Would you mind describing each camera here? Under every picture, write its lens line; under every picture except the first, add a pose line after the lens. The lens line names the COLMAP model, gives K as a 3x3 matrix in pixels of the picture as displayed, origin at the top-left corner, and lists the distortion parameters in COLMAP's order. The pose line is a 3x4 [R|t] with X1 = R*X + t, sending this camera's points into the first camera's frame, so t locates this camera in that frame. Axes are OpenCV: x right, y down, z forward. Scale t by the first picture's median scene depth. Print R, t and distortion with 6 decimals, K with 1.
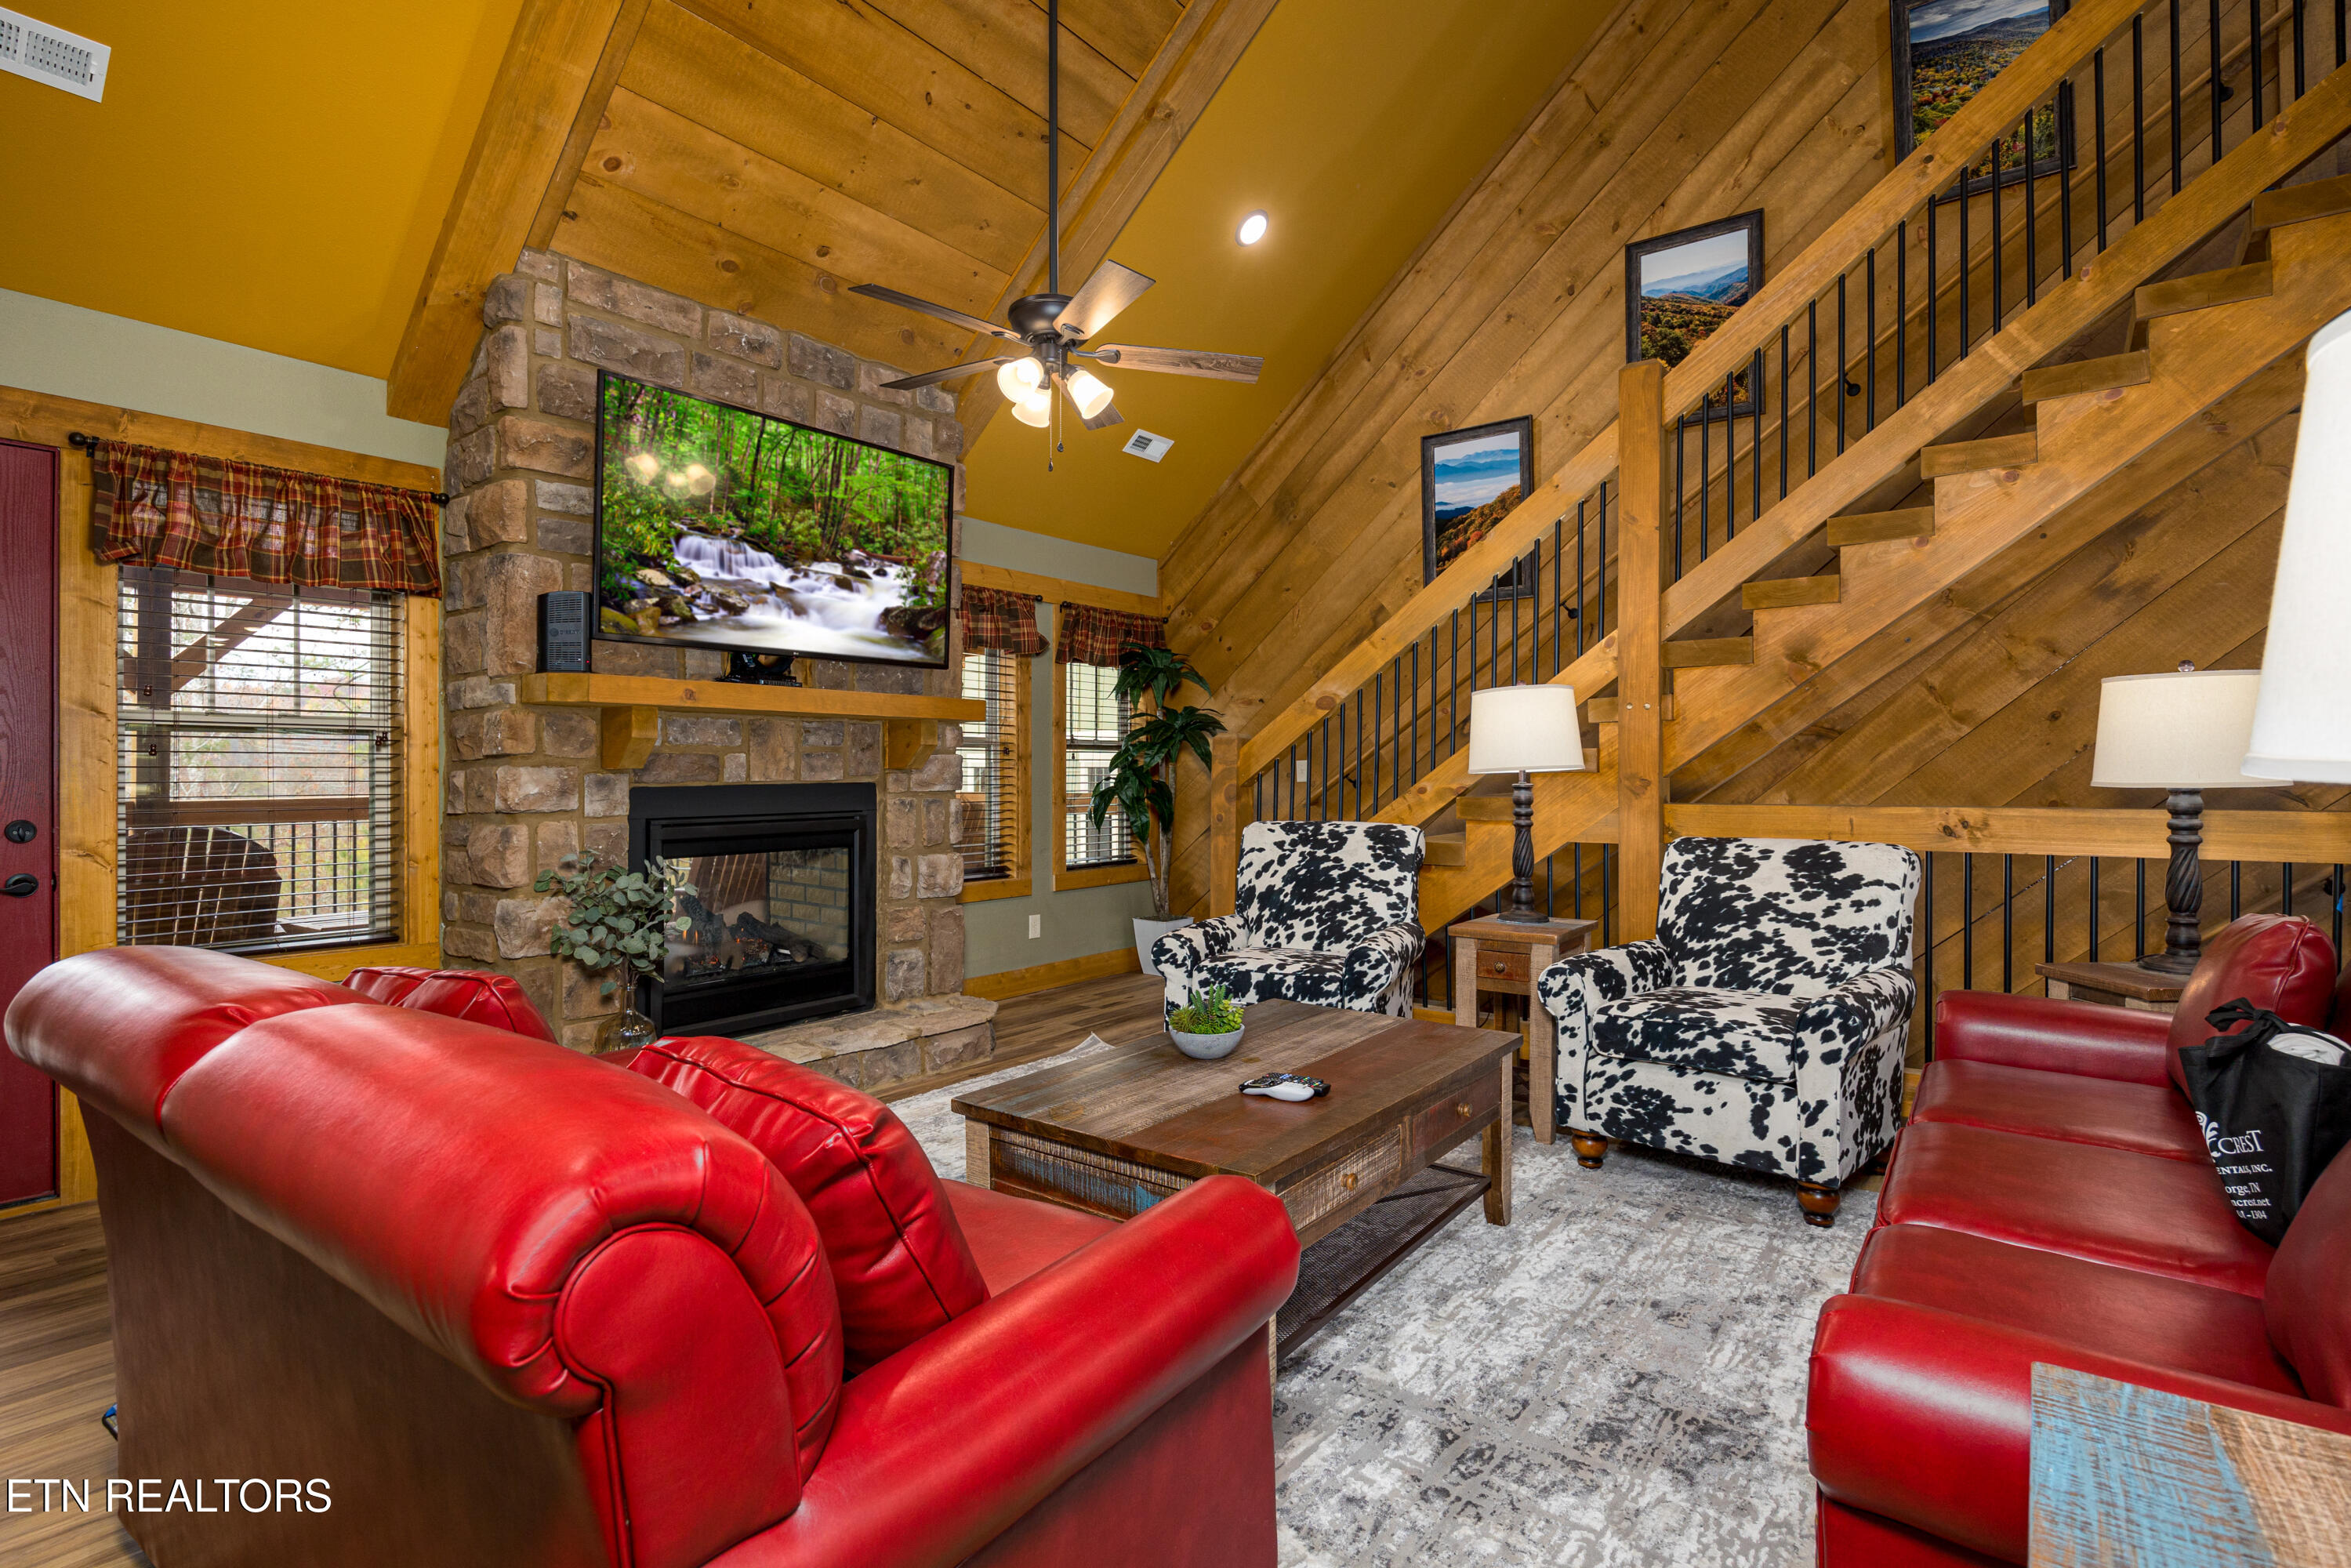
lens RADIAL K [[1174.5, 0, 1189.4], [0, 1174.5, 765.7], [0, 0, 1]] dist [-0.005329, 0.000045]
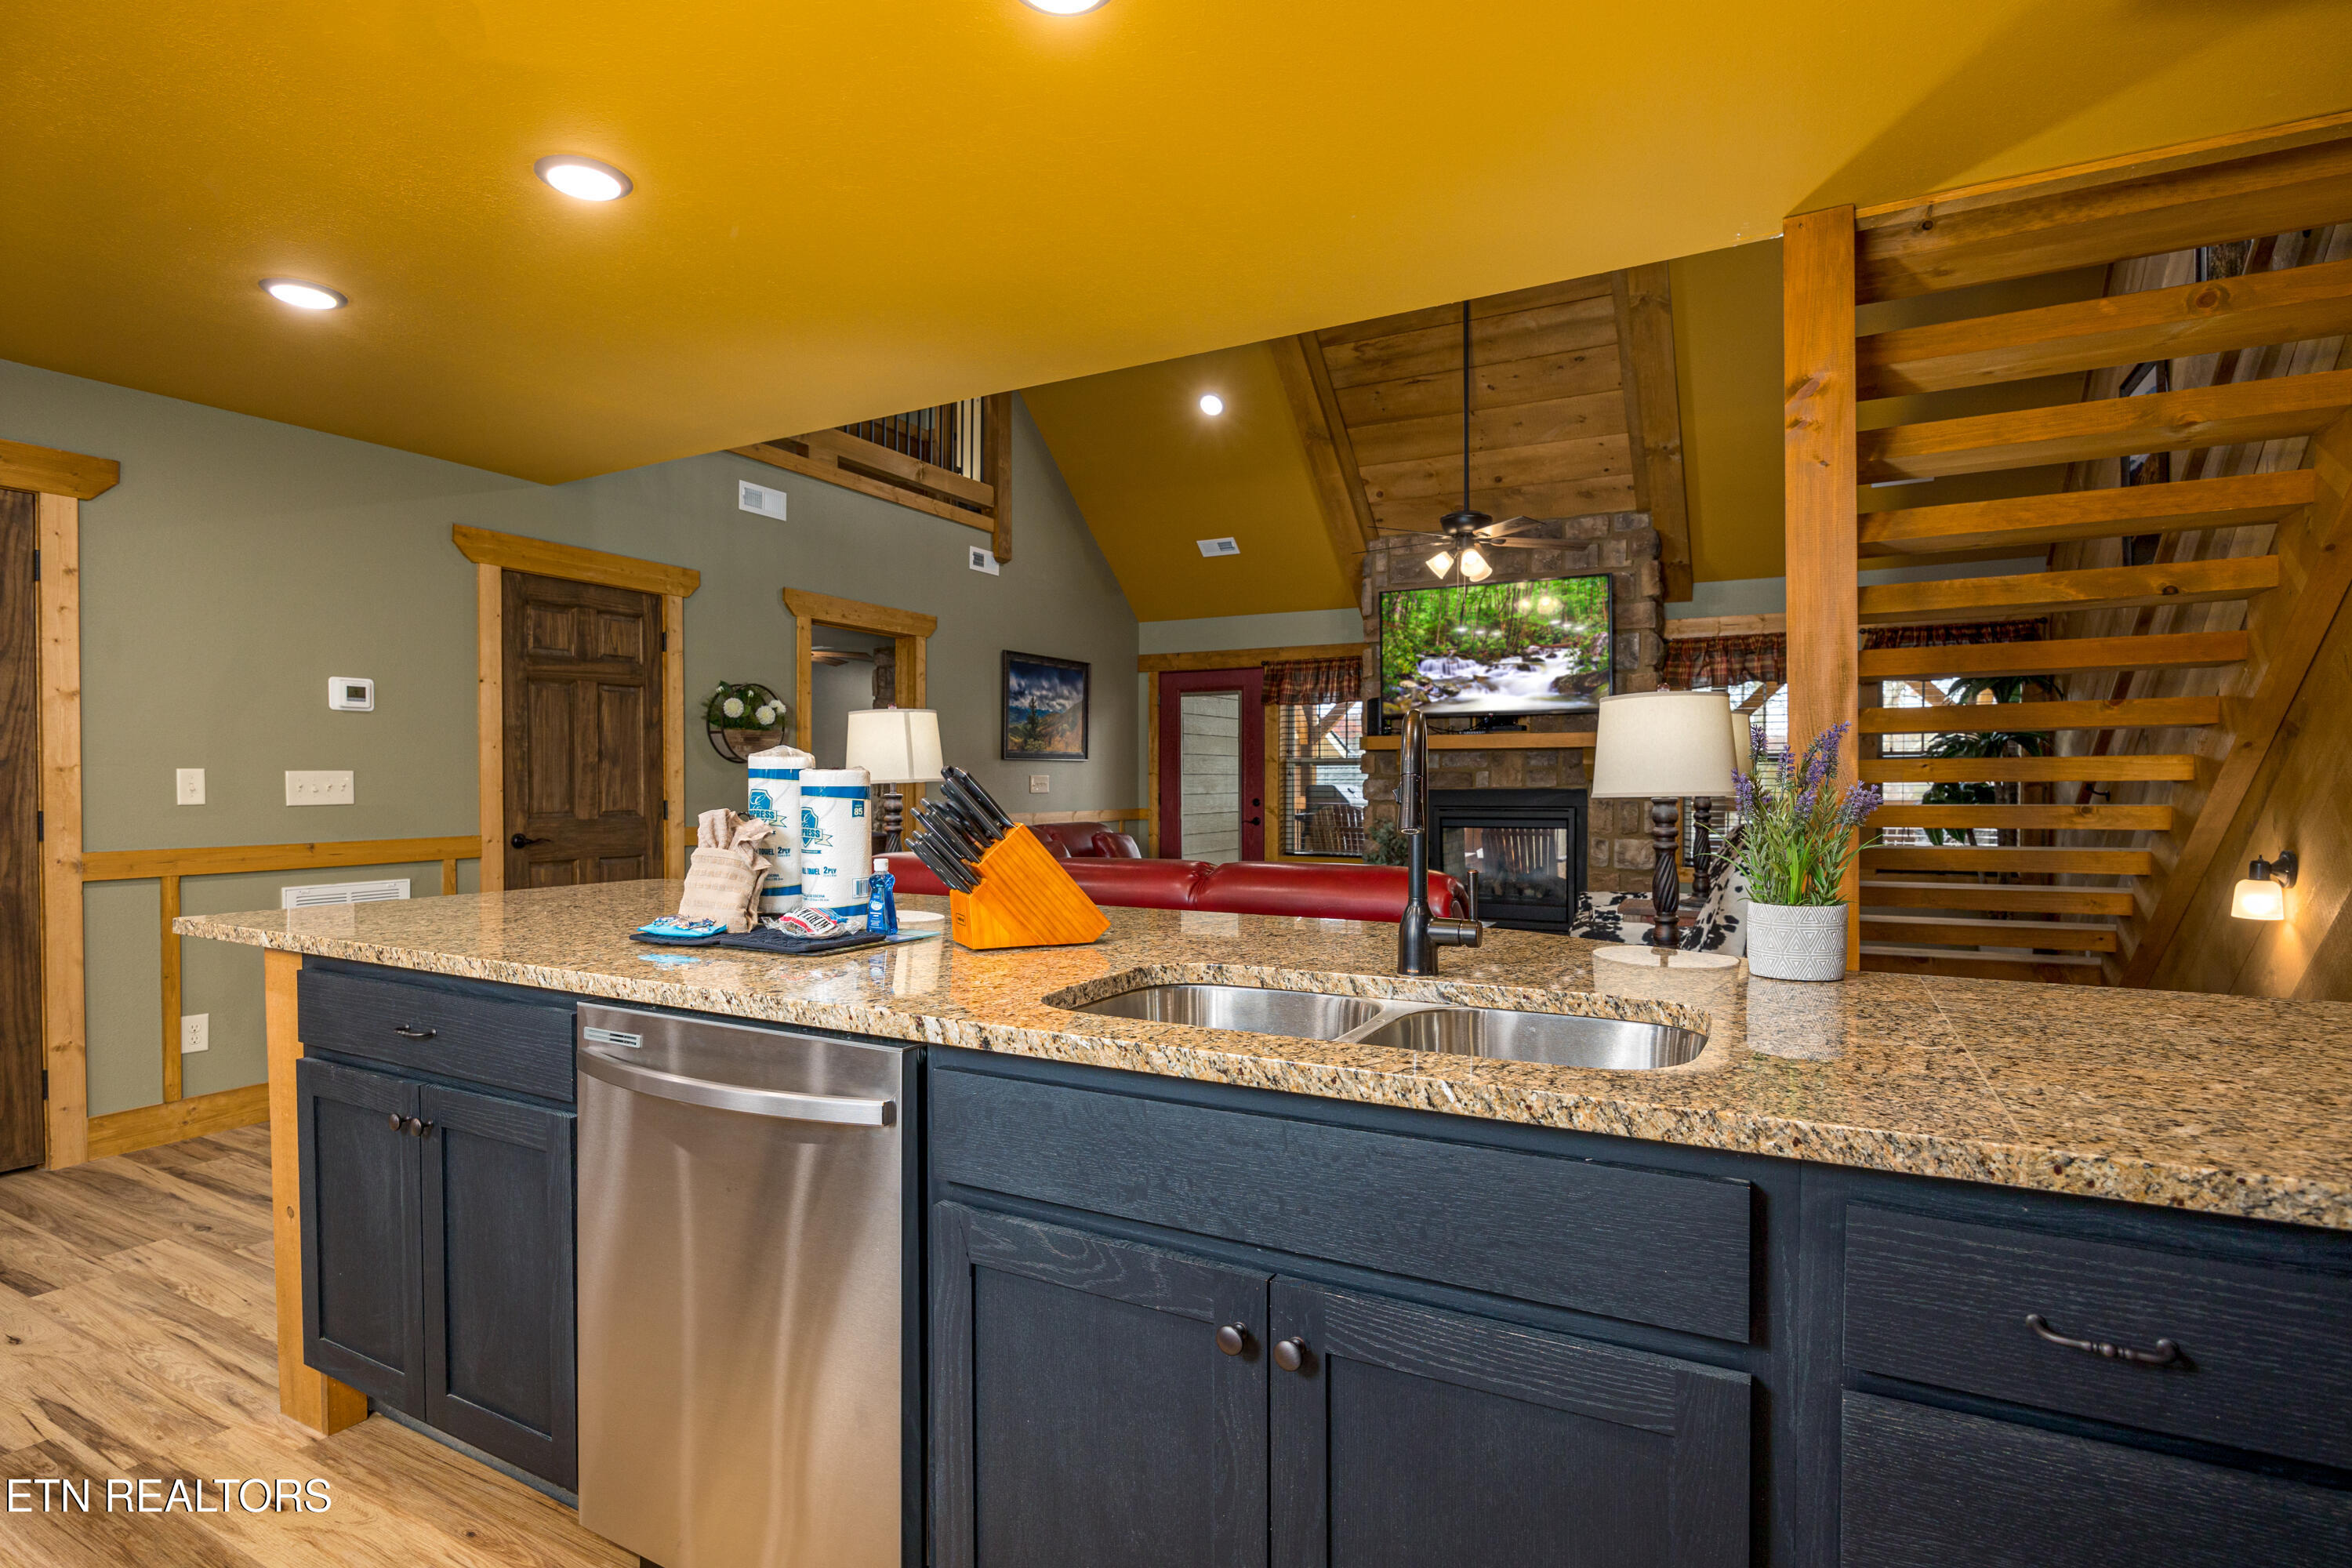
lens RADIAL K [[1169.1, 0, 1216.1], [0, 1169.1, 776.2], [0, 0, 1]] dist [-0.002483, -0.000031]
pose [[0.156211, -0.008361, -0.987688, 1.338172], [0.002006, 0.999965, -0.008148, 0.011061], [0.987722, -0.000709, 0.156222, 0.331896]]
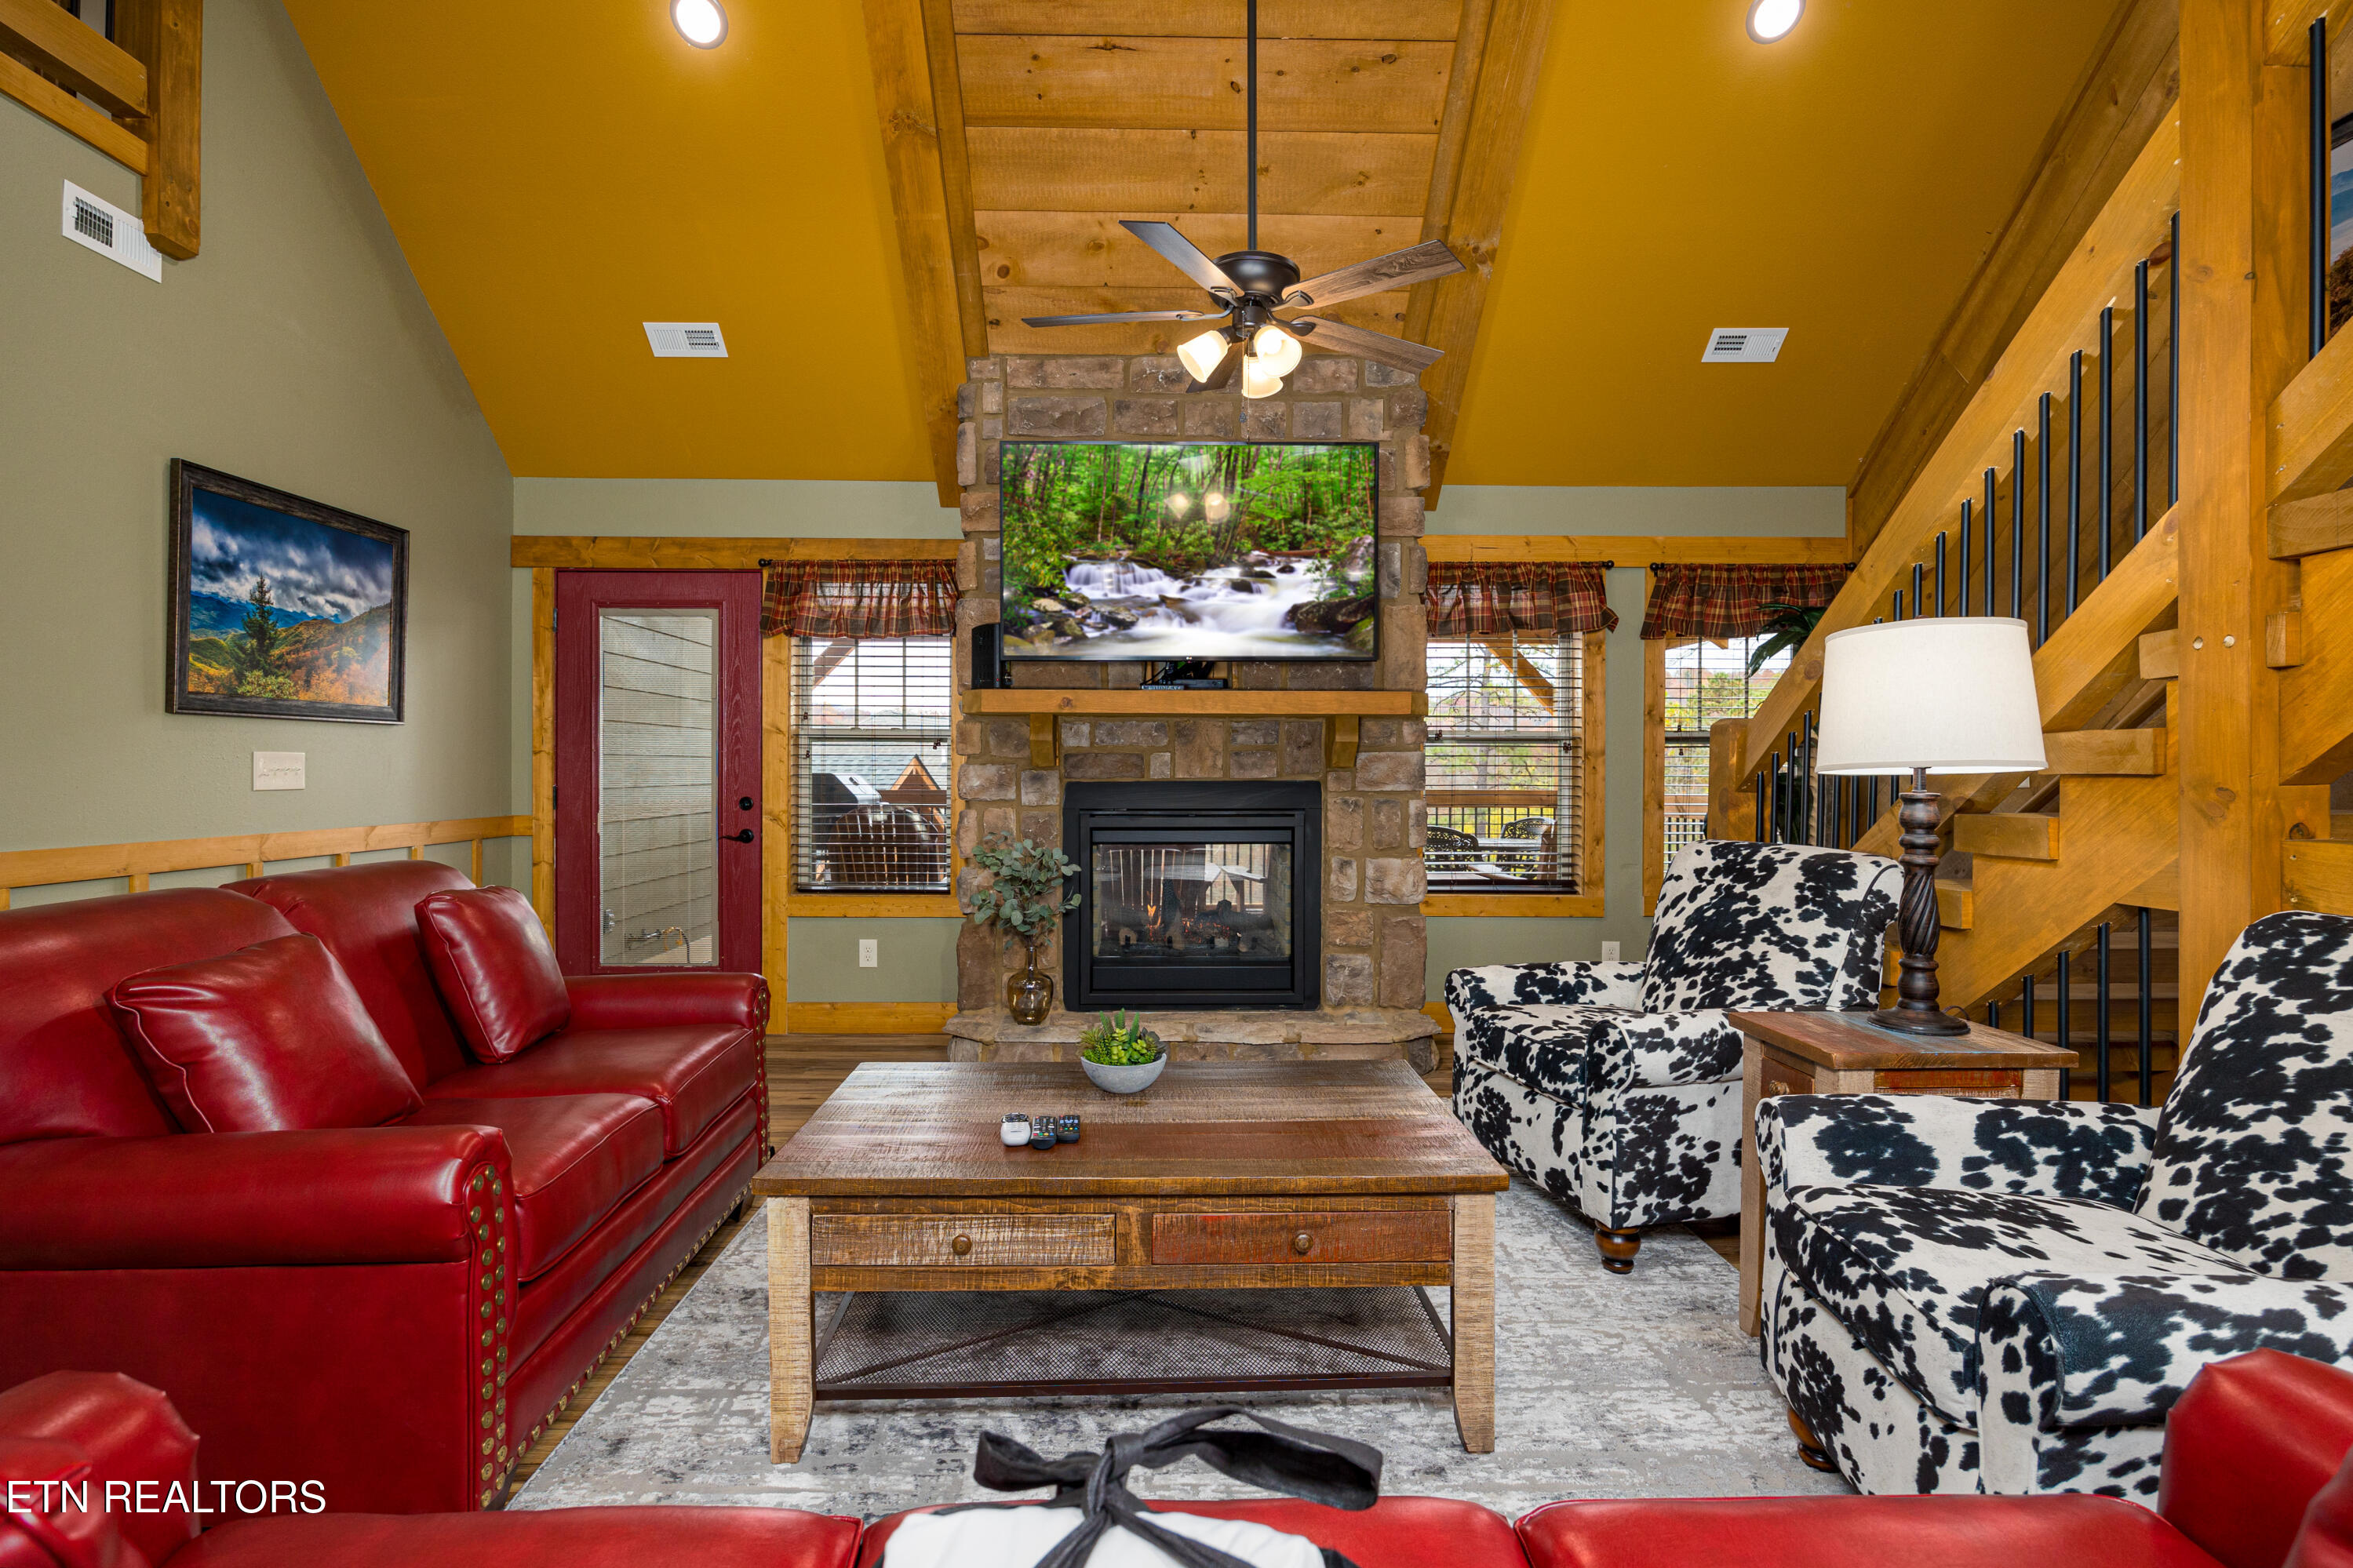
lens RADIAL K [[1189.1, 0, 1176.5], [0, 1189.1, 784.0], [0, 0, 1]] dist [-0.001100, -0.006717]
pose [[0.592330, 0.011319, -0.805616, 0.539105], [-0.000186, 0.999903, 0.013912, 0.003294], [0.805696, -0.008091, 0.592274, 0.357705]]
